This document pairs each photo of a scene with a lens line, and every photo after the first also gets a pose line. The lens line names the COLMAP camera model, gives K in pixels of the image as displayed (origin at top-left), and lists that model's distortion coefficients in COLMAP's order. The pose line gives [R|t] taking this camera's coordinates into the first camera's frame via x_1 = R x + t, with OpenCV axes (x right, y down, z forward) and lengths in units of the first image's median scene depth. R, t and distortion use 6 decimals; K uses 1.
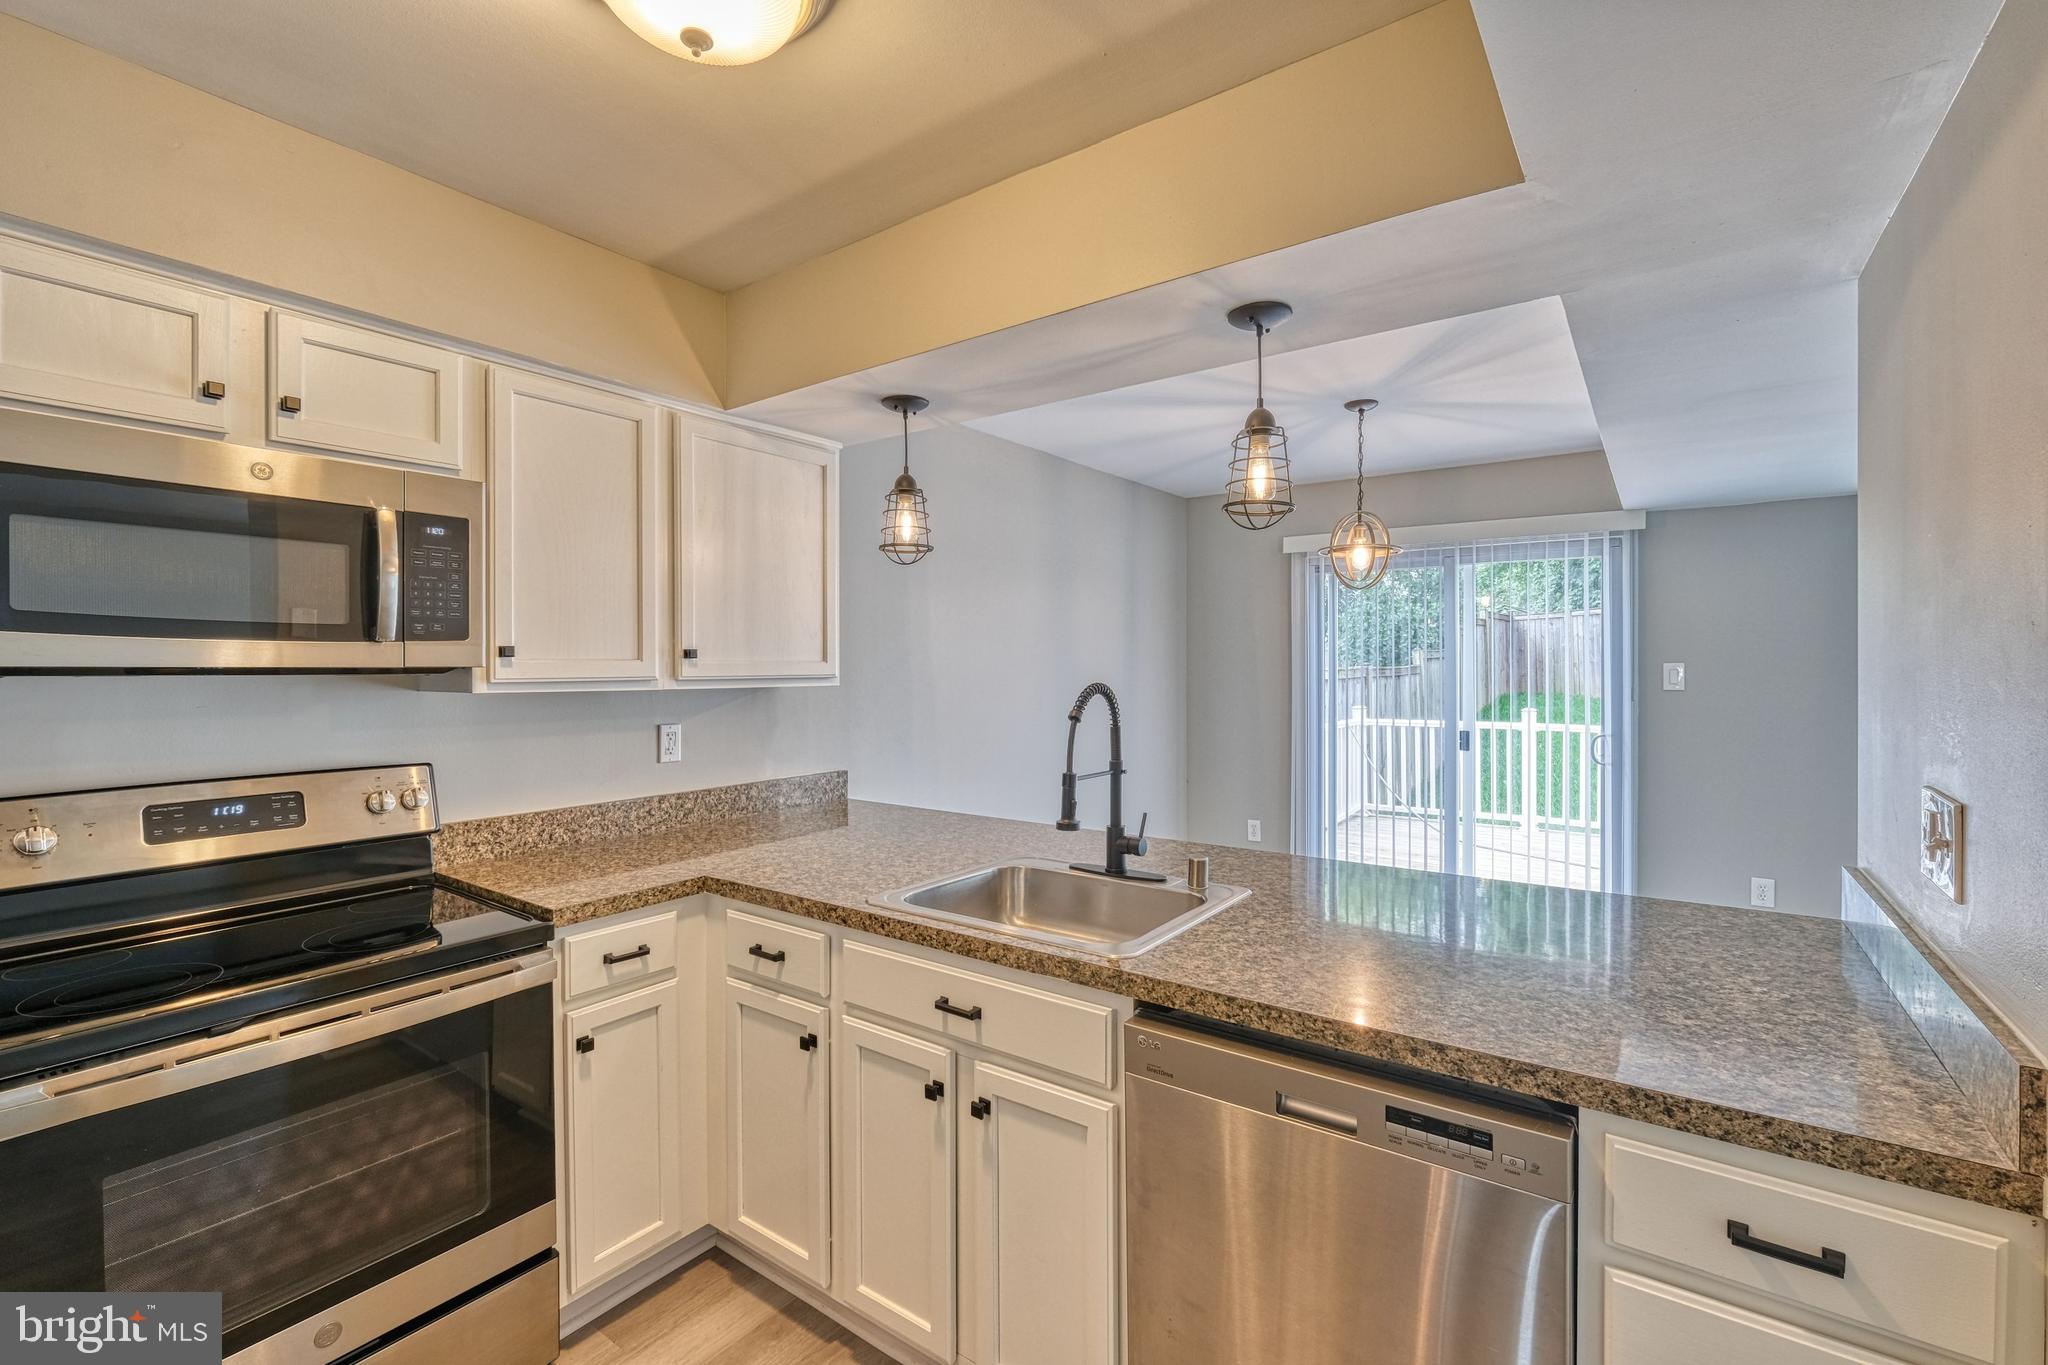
lens RADIAL K [[880.2, 0, 1026.9], [0, 880.2, 671.5], [0, 0, 1]] dist [-0.002935, -0.000523]
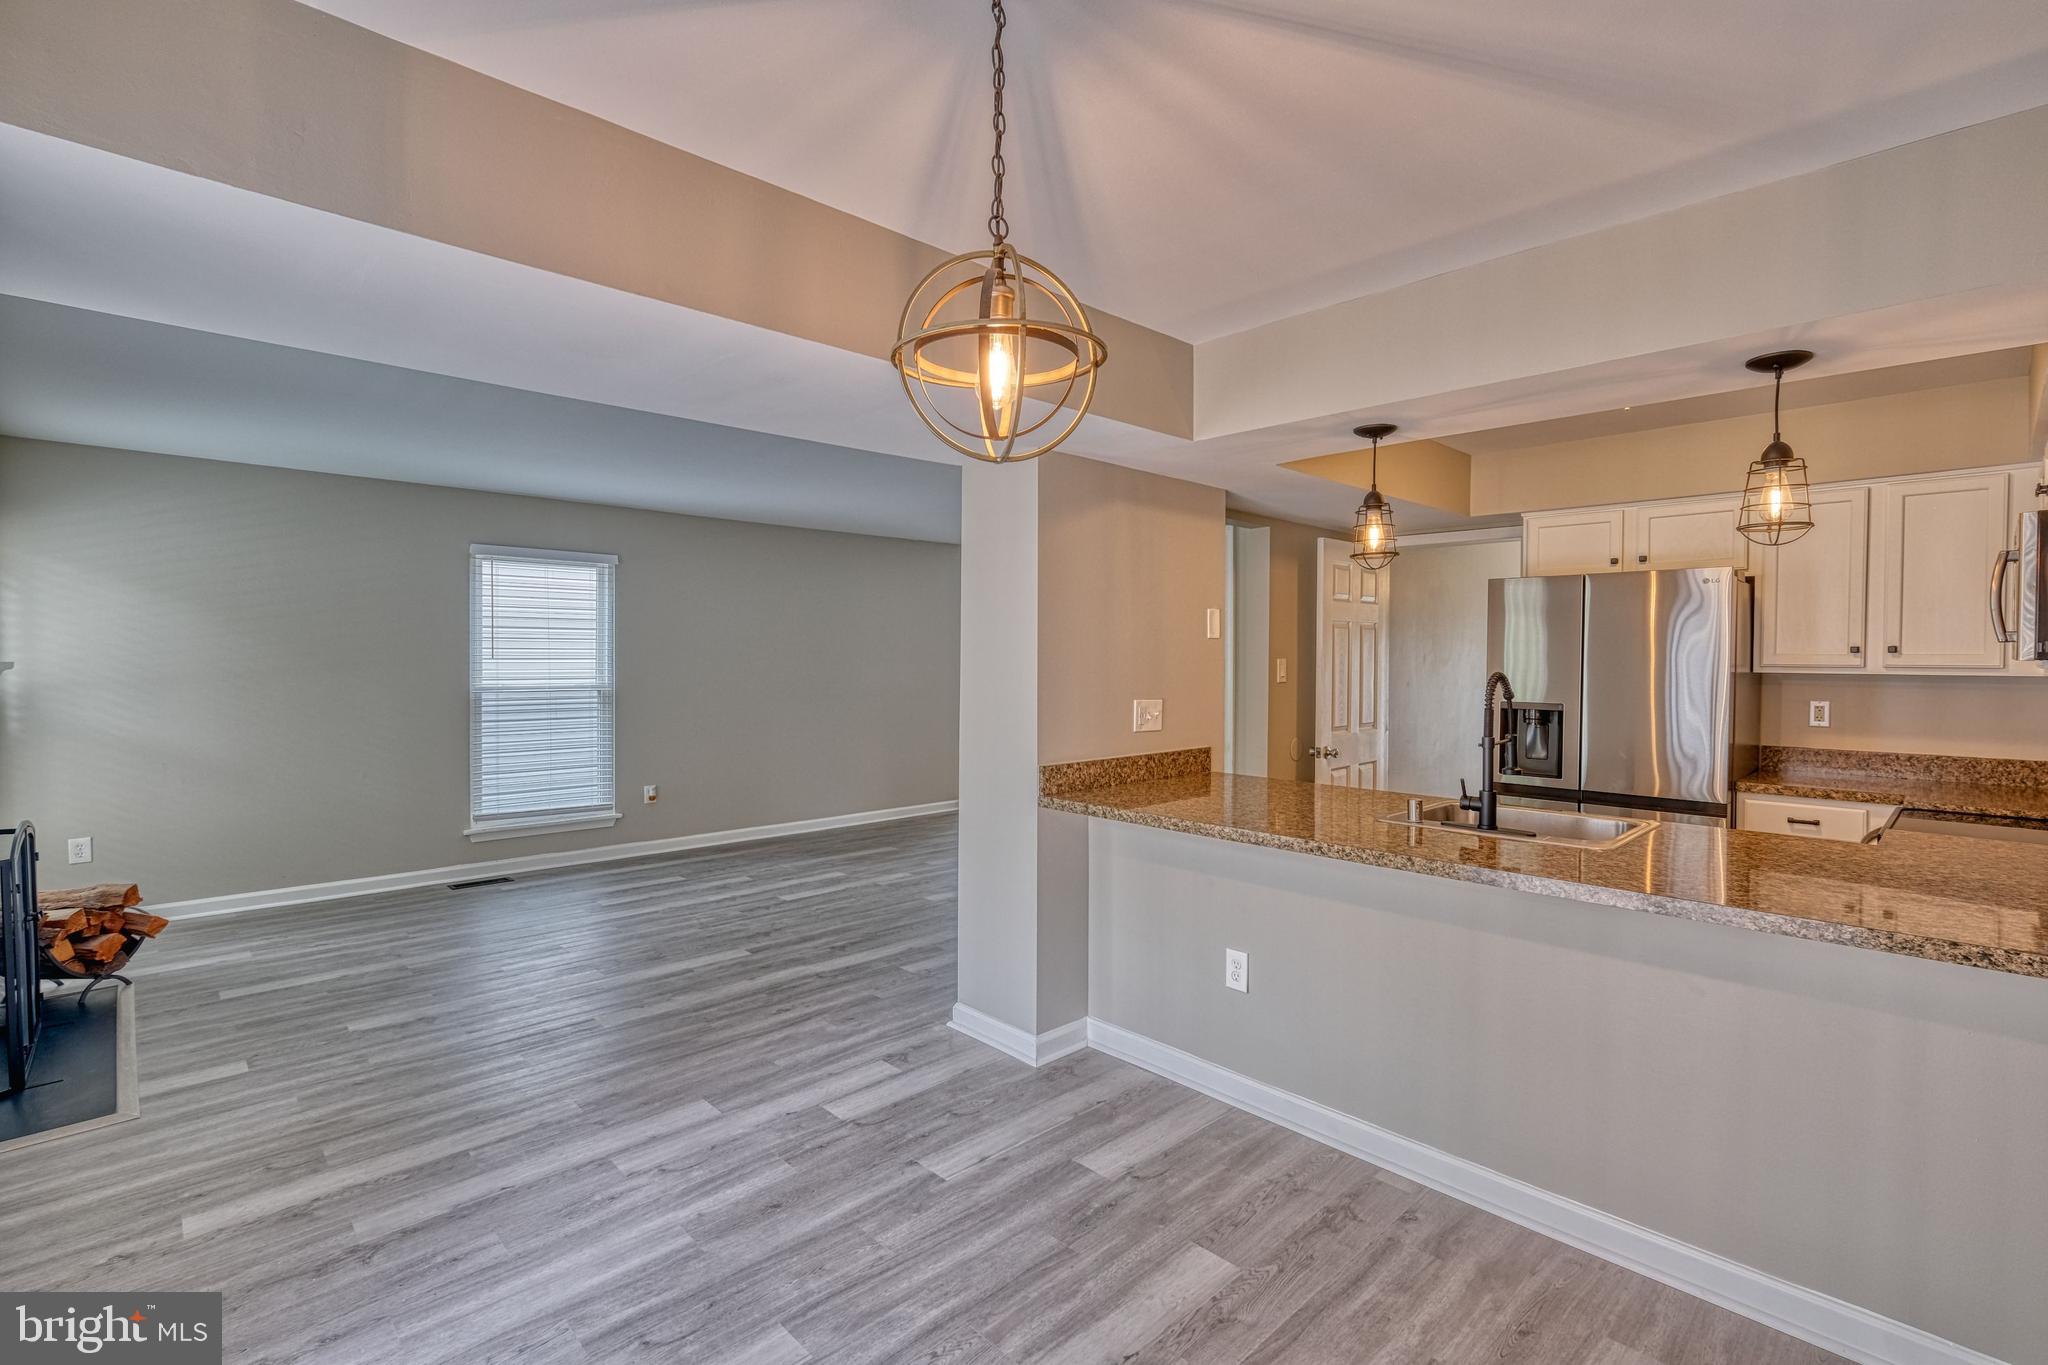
lens RADIAL K [[934.7, 0, 1036.6], [0, 934.7, 671.8], [0, 0, 1]] dist [-0.004351, -0.000556]
pose [[-0.985543, -0.003606, 0.169386, 0.528684], [0.000708, 0.999677, 0.025404, -0.023661], [-0.169423, 0.025156, -0.985222, 2.503343]]
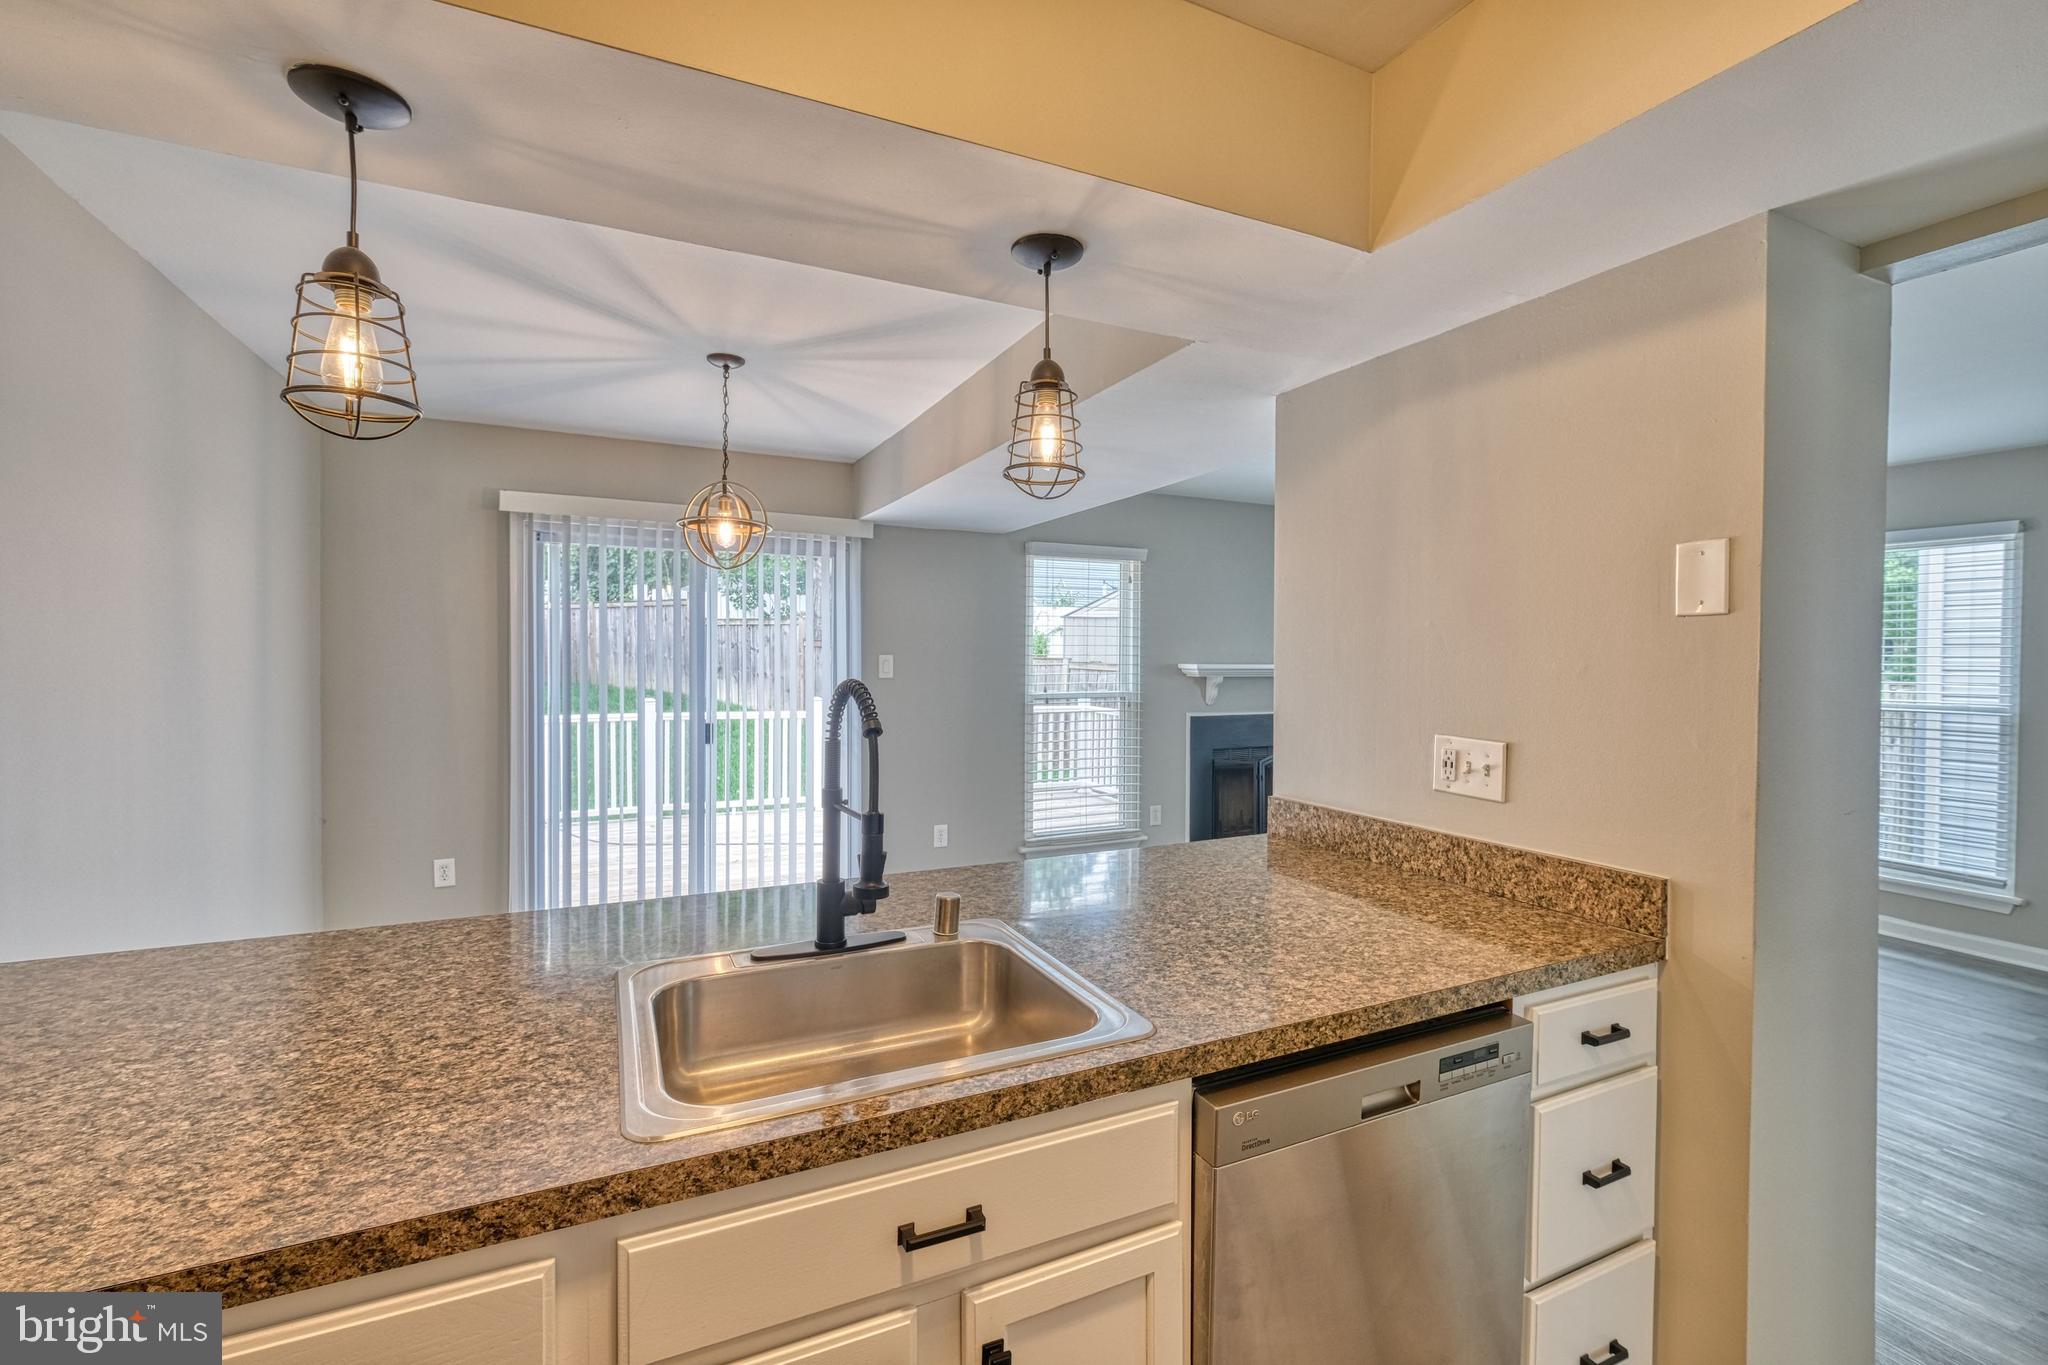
lens RADIAL K [[889.8, 0, 1033.6], [0, 889.8, 671.6], [0, 0, 1]] dist [-0.004868, -0.000740]
pose [[0.473601, -0.007892, 0.880704, -0.473152], [-0.002685, 0.999942, 0.010404, -0.000684], [-0.880735, -0.007292, 0.473553, 0.544036]]
